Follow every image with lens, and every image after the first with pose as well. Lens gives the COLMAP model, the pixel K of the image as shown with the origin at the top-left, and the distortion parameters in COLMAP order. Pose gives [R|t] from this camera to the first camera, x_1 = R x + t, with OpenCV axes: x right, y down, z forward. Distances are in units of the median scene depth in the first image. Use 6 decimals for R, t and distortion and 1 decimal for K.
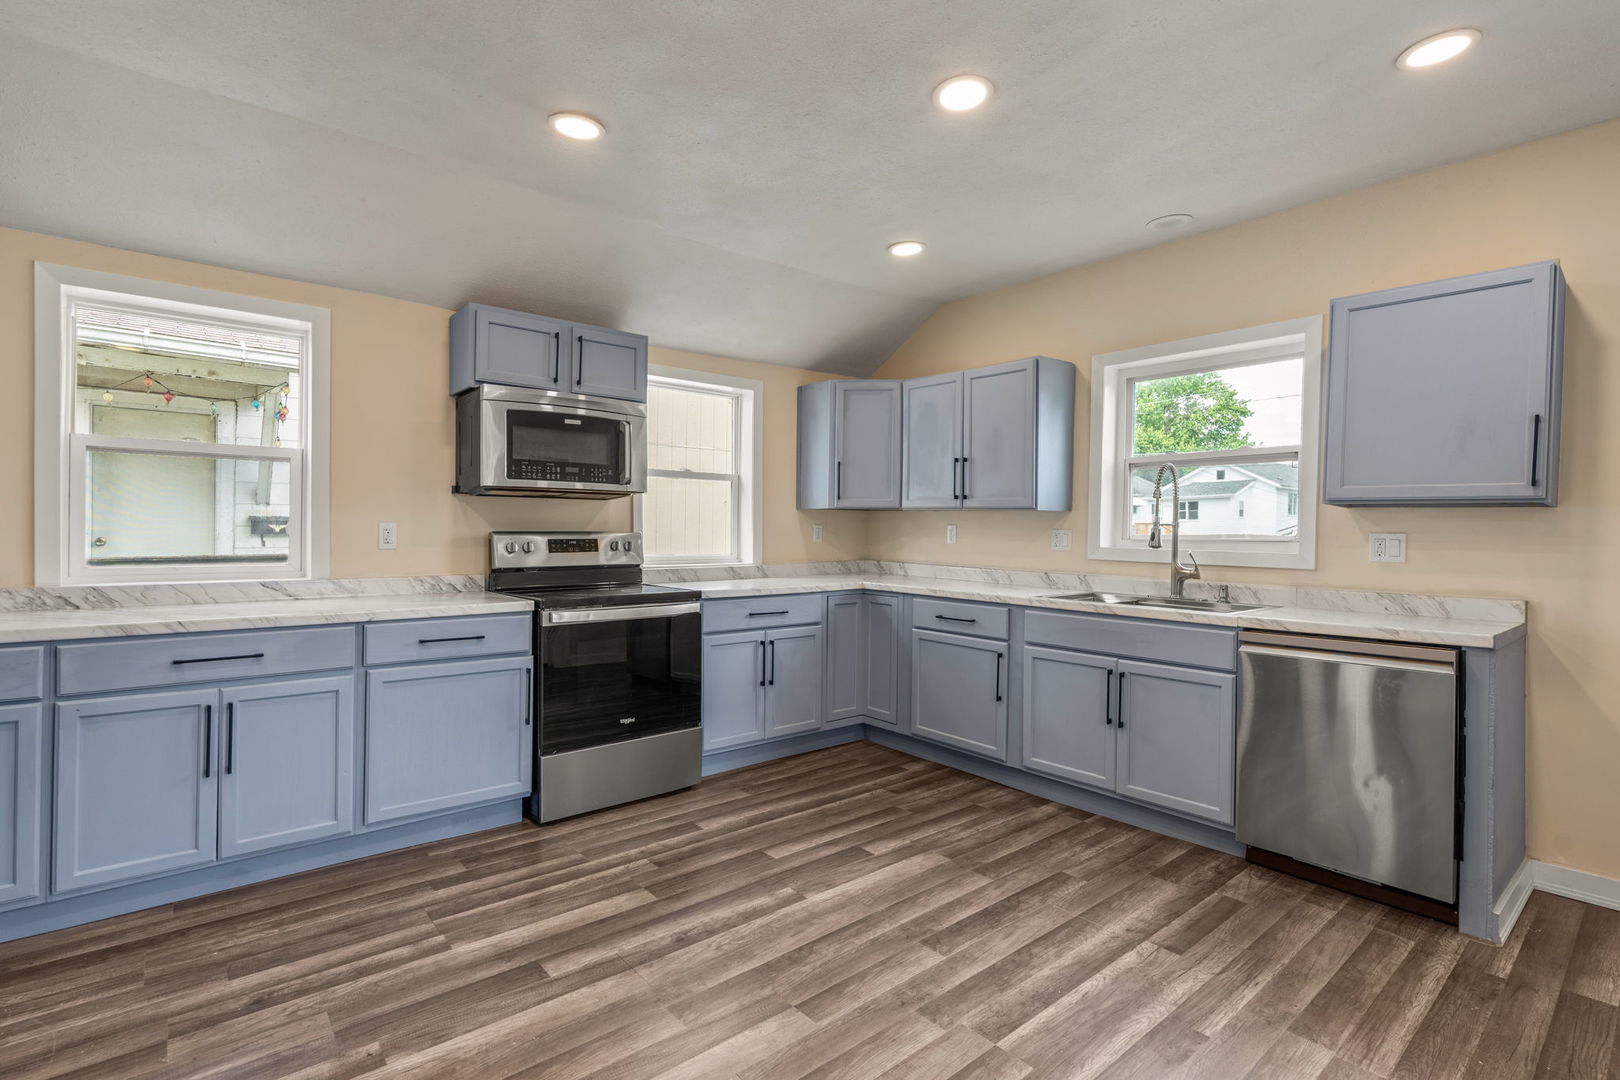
lens RADIAL K [[758.1, 0, 804.6], [0, 758.1, 536.0], [0, 0, 1]] dist [-0.005343, 0.000294]
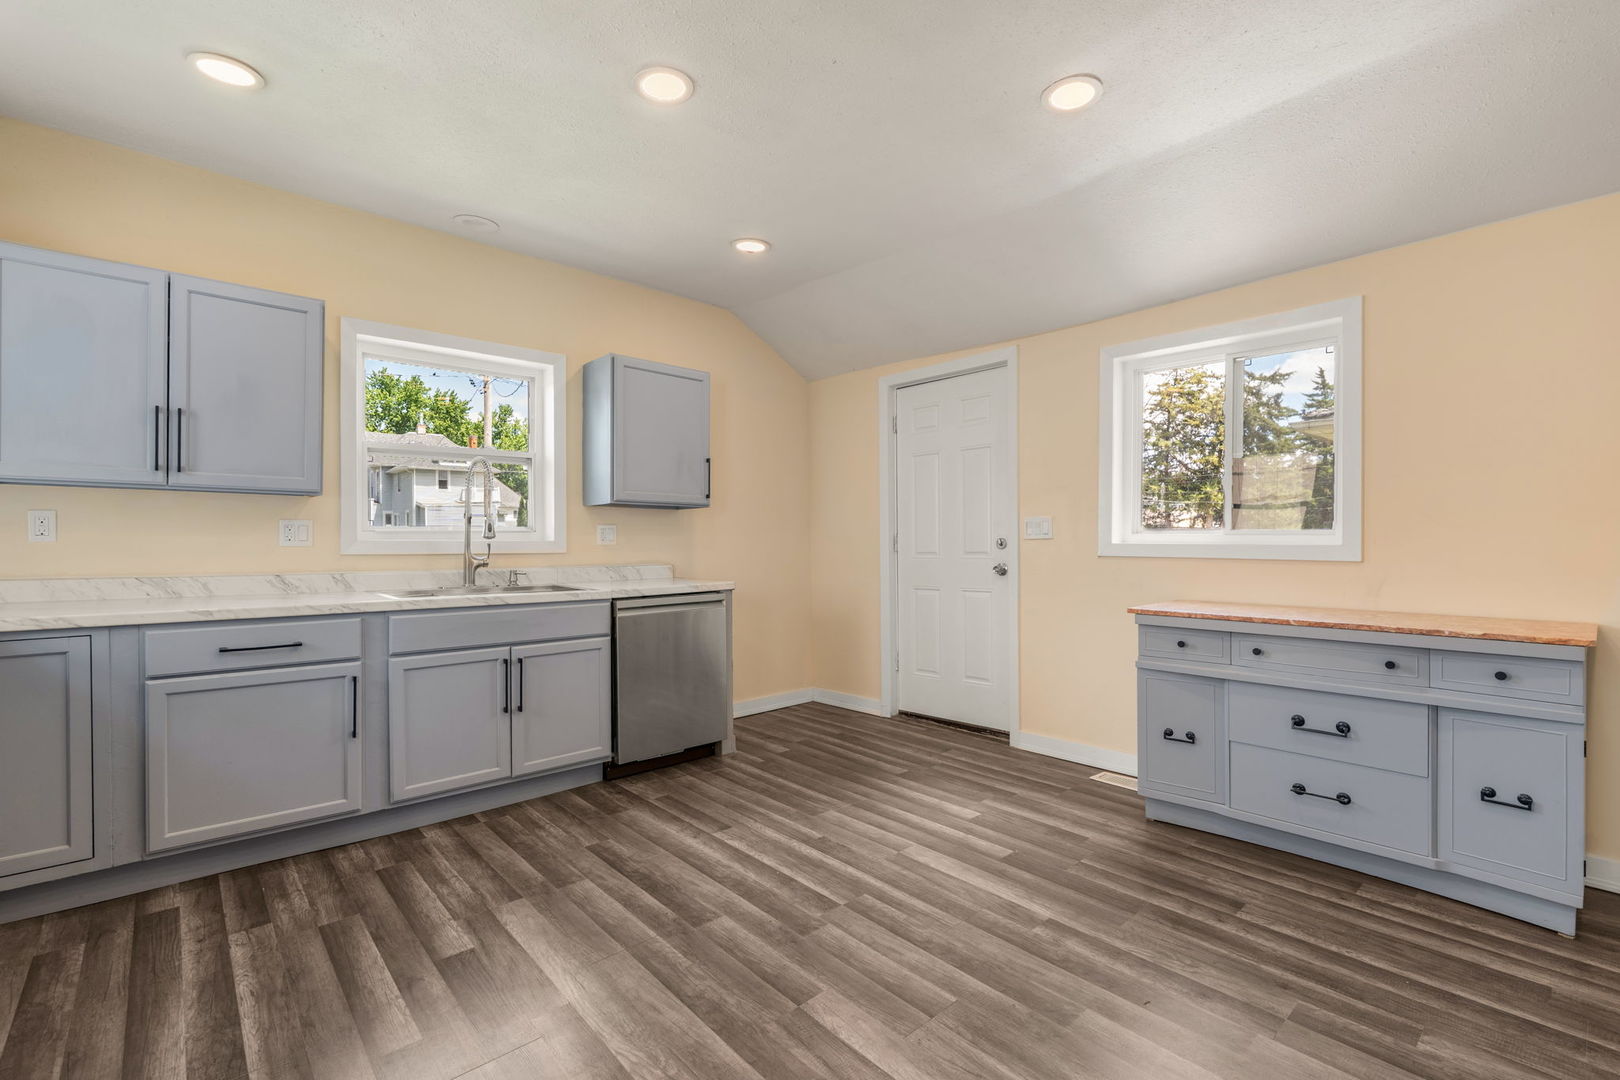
lens RADIAL K [[725.5, 0, 814.0], [0, 725.5, 541.3], [0, 0, 1]] dist [-0.006477, 0.000604]
pose [[-0.041676, -0.020134, 0.998928, -0.620903], [0.003861, 0.999786, 0.020312, 0.000975], [-0.999124, 0.004704, -0.041589, 0.672236]]
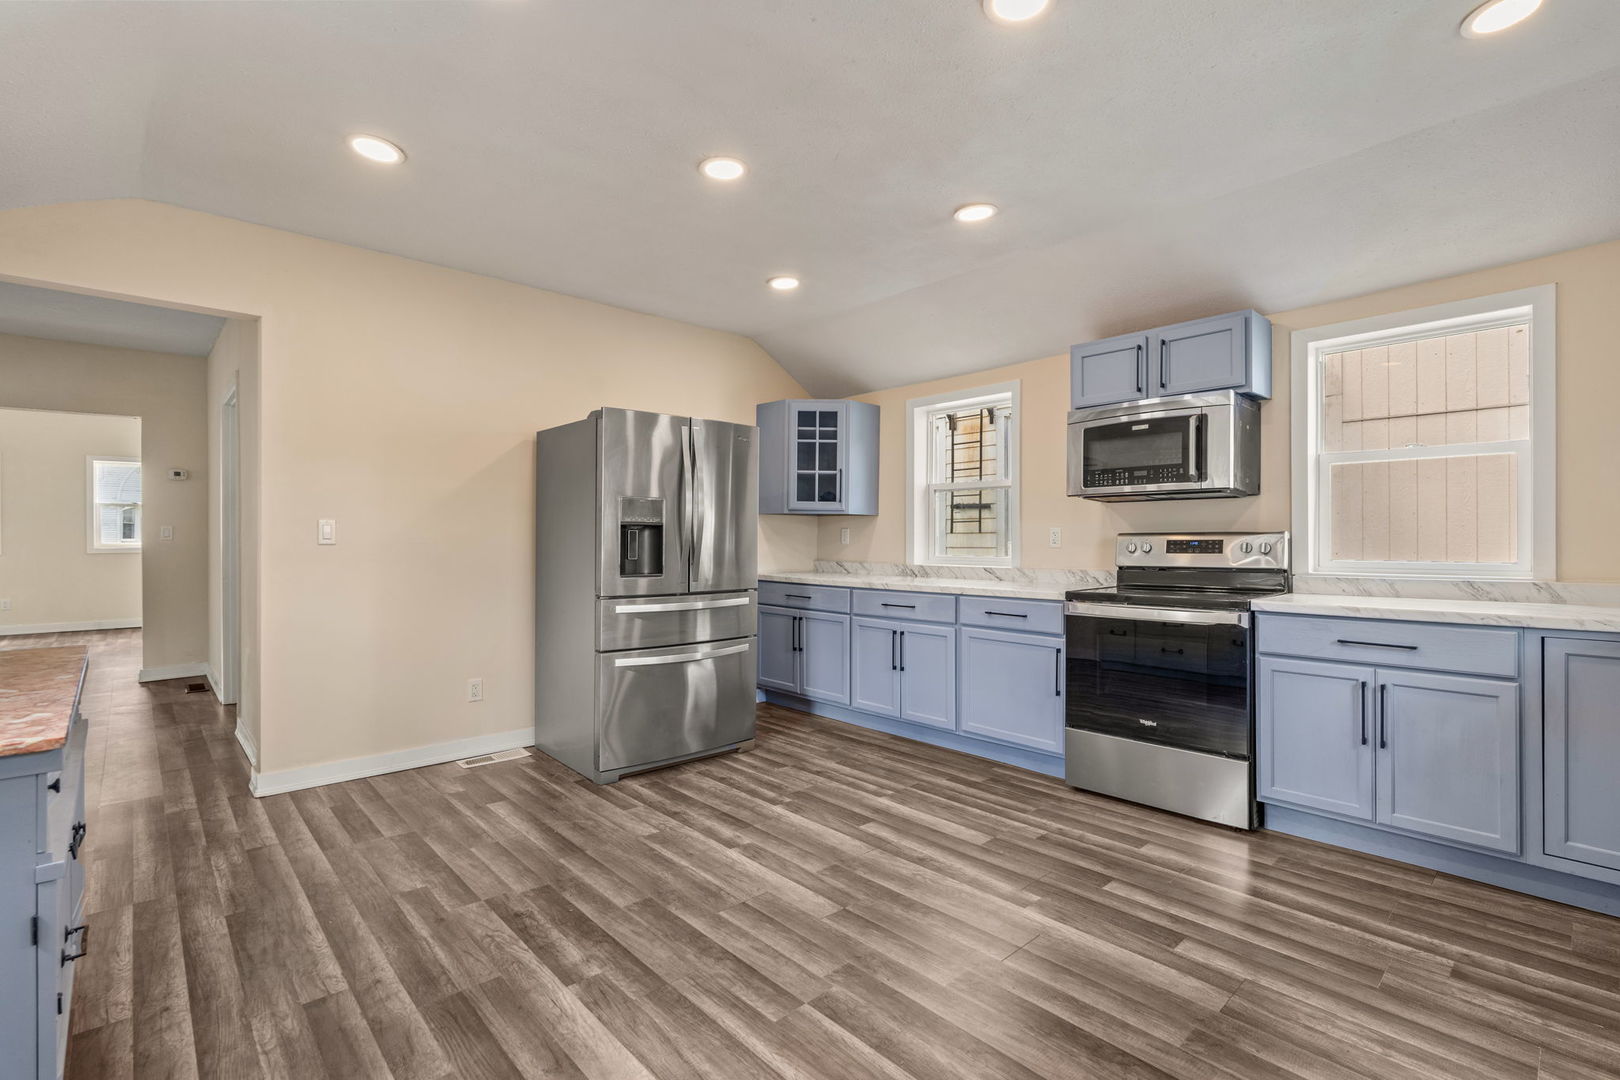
lens RADIAL K [[725.5, 0, 809.1], [0, 725.5, 537.0], [0, 0, 1]] dist [-0.006477, 0.000604]
pose [[0.055111, -0.007606, -0.998451, 0.786048], [-0.000533, 0.999971, -0.007647, 0.009938], [0.998480, 0.000953, 0.055106, 0.578417]]
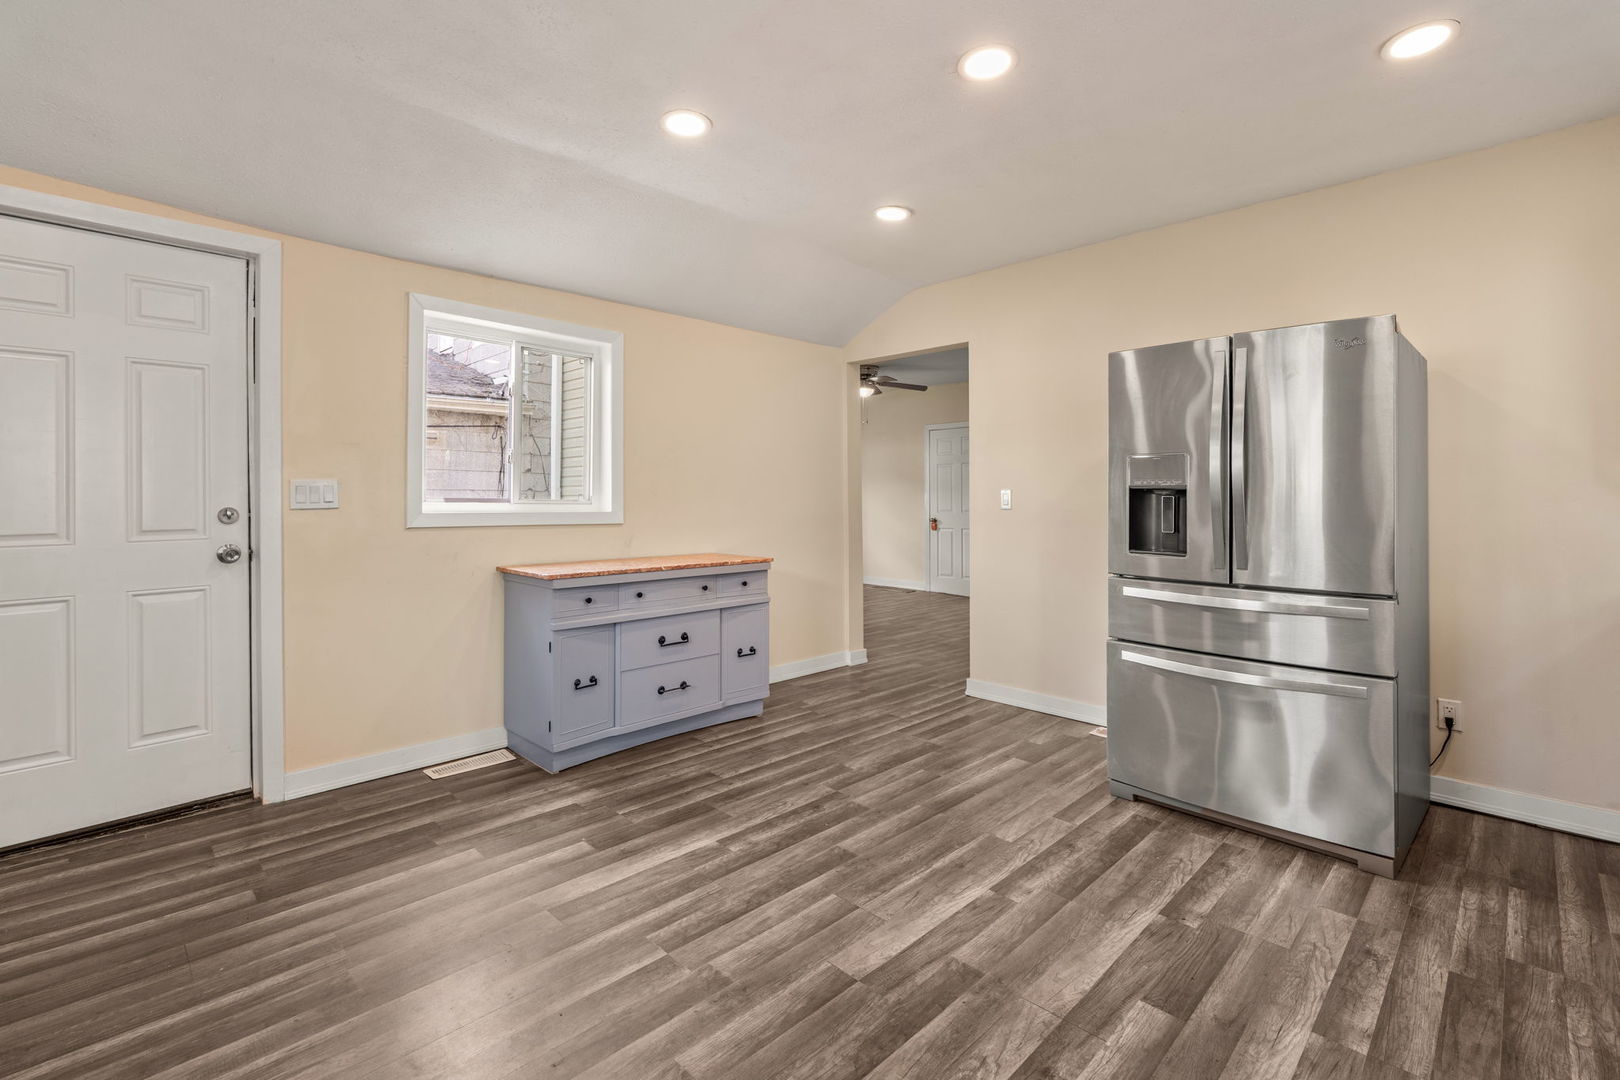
lens RADIAL K [[725.5, 0, 819.9], [0, 725.5, 511.2], [0, 0, 1]] dist [-0.006477, 0.000604]
pose [[-0.993487, -0.014117, -0.113068, 0.097671], [-0.015594, 0.999804, 0.012181, 0.006092], [0.112874, 0.013865, -0.993513, 1.262184]]
